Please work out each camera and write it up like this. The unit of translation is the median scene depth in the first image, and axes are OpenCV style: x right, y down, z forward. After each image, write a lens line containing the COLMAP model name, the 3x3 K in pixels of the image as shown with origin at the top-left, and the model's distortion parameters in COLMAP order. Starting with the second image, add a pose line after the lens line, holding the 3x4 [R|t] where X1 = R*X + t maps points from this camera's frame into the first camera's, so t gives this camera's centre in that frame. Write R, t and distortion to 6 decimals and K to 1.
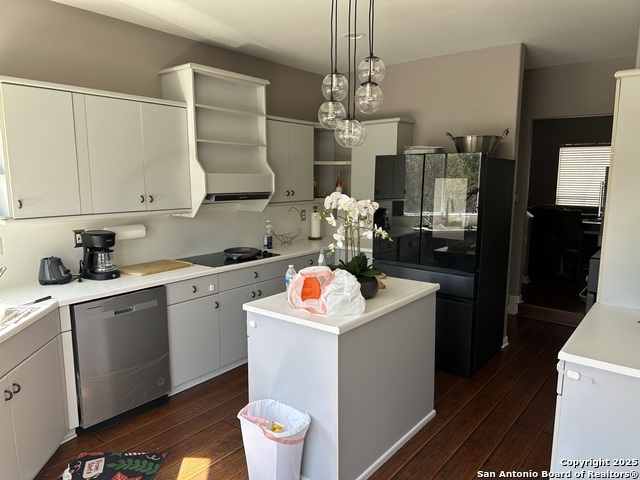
lens RADIAL K [[442.6, 0, 319.6], [0, 442.6, 243.3], [0, 0, 1]] dist [0.171476, -0.260950]
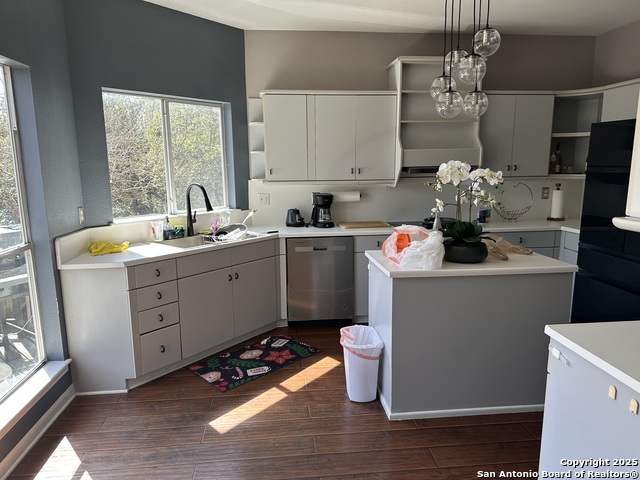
lens RADIAL K [[442.6, 0, 319.6], [0, 442.6, 243.3], [0, 0, 1]] dist [0.171476, -0.260950]
pose [[0.711141, 0.120702, -0.692611, 0.458743], [-0.097658, 0.992561, 0.072703, 0.026654], [0.696234, 0.015937, 0.717638, 0.001057]]
